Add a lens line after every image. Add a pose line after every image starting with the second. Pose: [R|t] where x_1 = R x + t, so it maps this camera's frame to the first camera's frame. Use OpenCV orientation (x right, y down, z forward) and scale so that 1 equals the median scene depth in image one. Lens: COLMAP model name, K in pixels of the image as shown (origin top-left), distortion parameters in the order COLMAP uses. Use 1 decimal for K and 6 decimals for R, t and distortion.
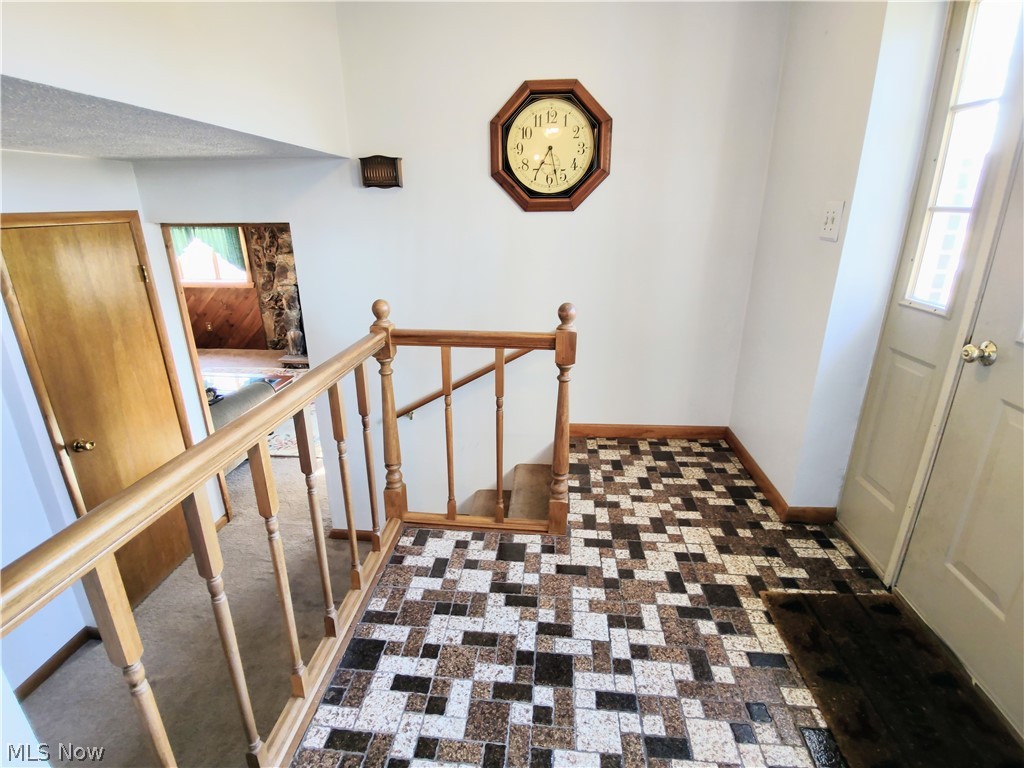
lens RADIAL K [[503.7, 0, 510.8], [0, 503.7, 383.3], [0, 0, 1]] dist [-0.003448, -0.007592]
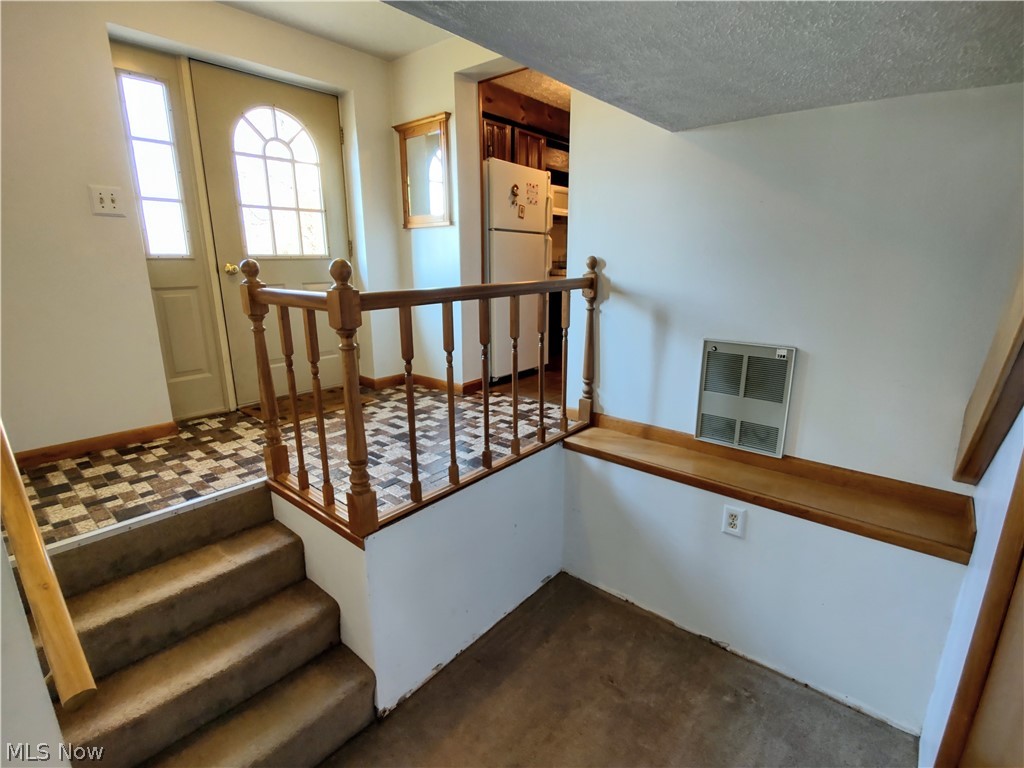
lens RADIAL K [[503.7, 0, 511.4], [0, 503.7, 383.6], [0, 0, 1]] dist [-0.003448, -0.007592]
pose [[-0.826840, -0.124766, 0.548424, -0.812967], [0.189214, 0.856545, 0.480134, -0.277235], [-0.529655, 0.500764, -0.684618, 1.271859]]
